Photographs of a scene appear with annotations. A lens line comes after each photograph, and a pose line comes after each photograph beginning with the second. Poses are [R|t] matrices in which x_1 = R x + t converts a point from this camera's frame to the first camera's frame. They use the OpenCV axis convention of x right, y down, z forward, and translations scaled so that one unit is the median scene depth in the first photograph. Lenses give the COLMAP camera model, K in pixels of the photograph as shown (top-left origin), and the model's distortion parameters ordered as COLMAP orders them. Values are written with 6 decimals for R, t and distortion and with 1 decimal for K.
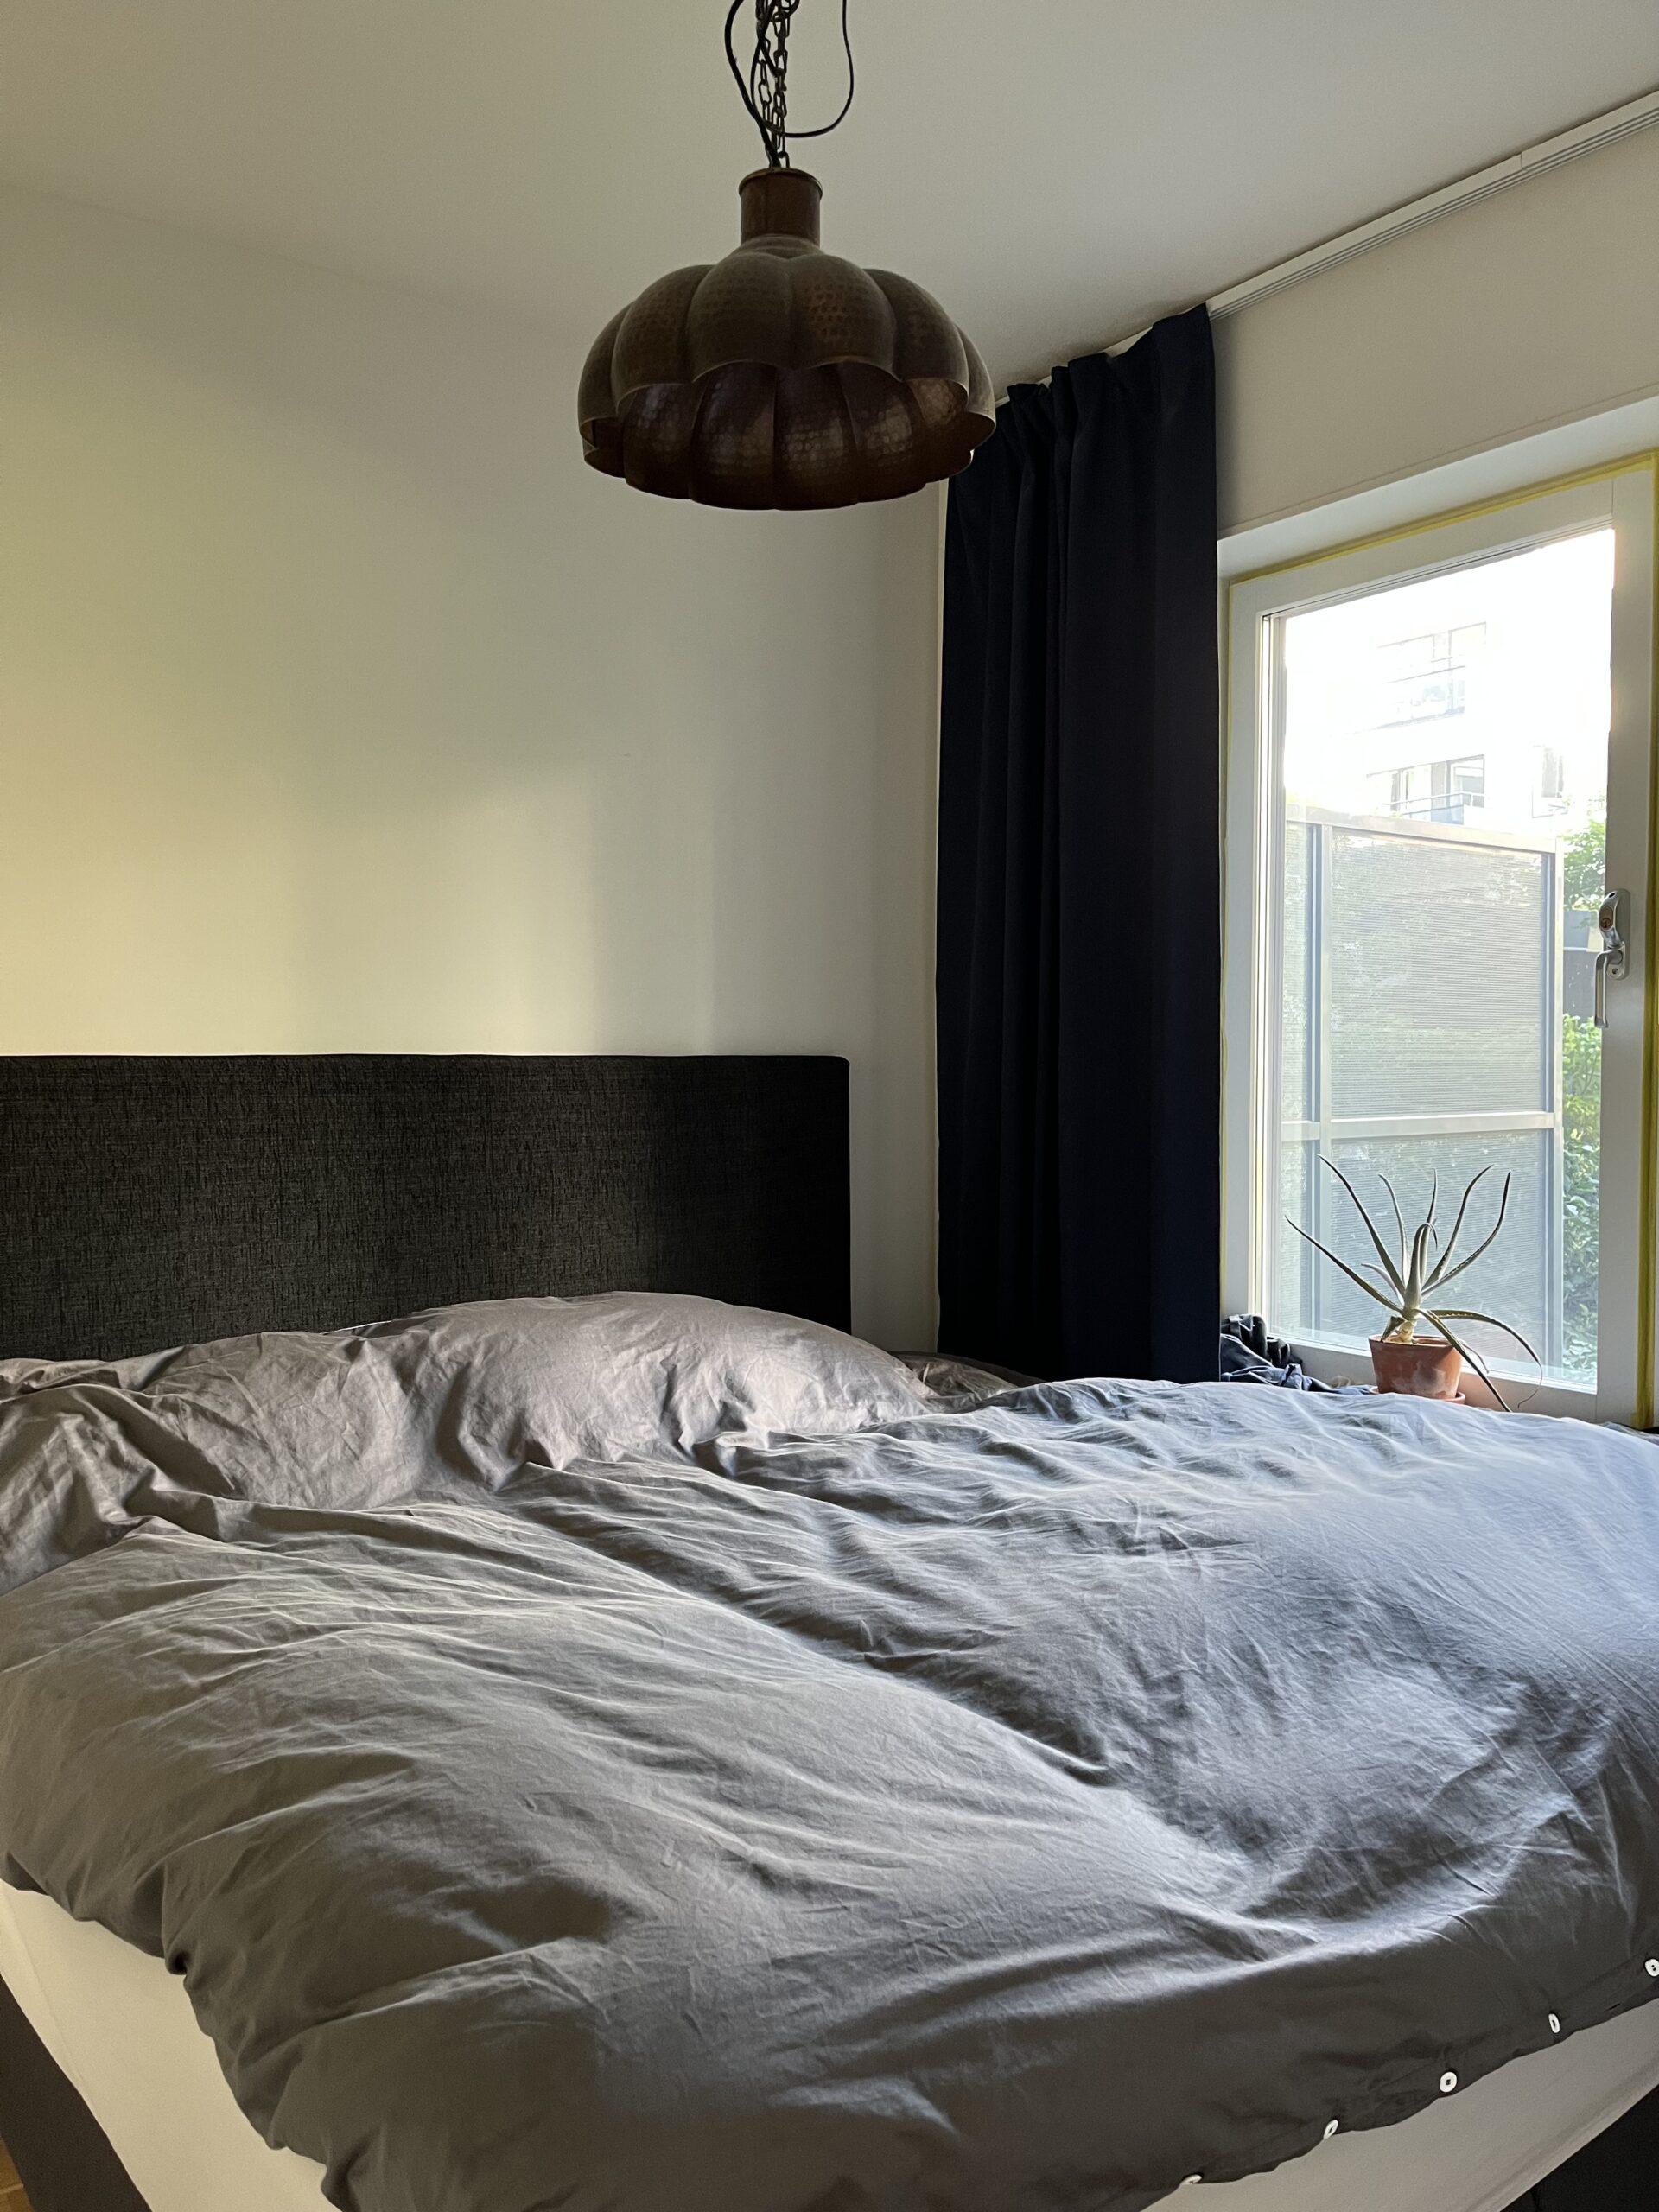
lens RADIAL K [[1695.1, 0, 829.5], [0, 1695.1, 1106.0], [0, 0, 1]] dist [0.084851, -0.160927]
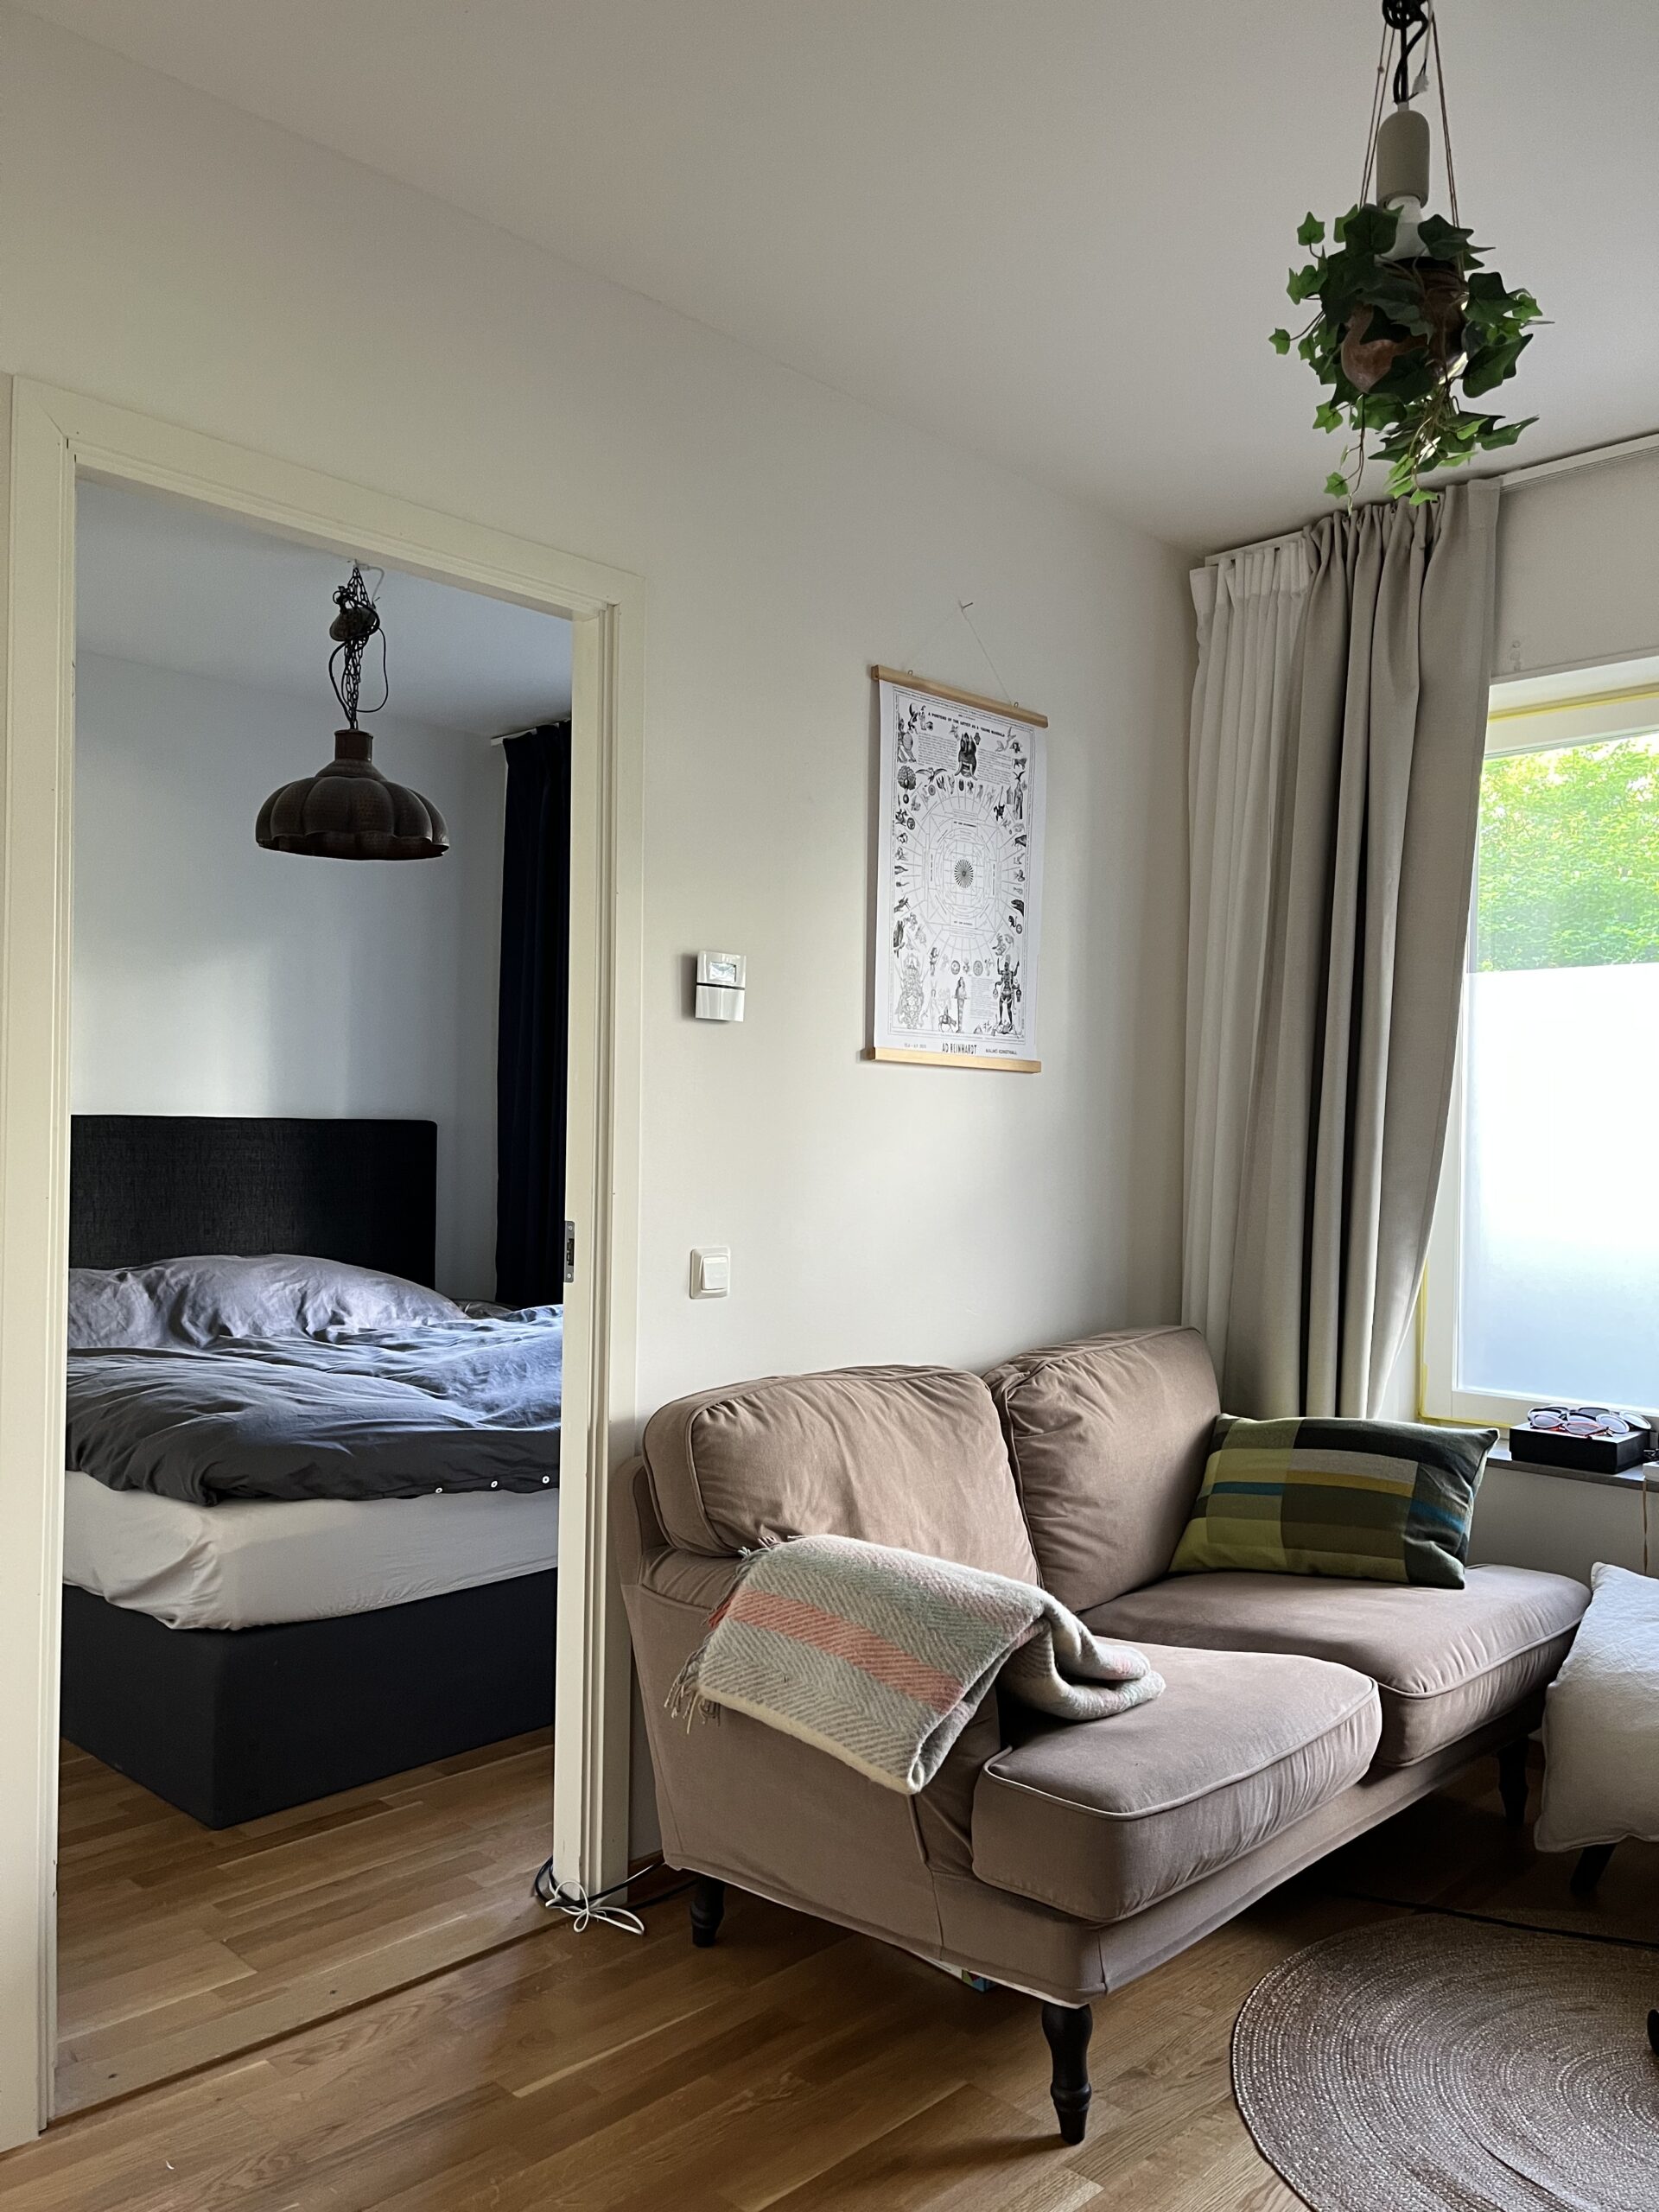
lens RADIAL K [[1695.1, 0, 829.5], [0, 1695.1, 1106.0], [0, 0, 1]] dist [0.084851, -0.160927]
pose [[0.986846, 0.020211, 0.160394, 0.174529], [-0.014392, 0.999198, -0.037357, 0.016630], [-0.161021, 0.034557, 0.986346, -0.951340]]
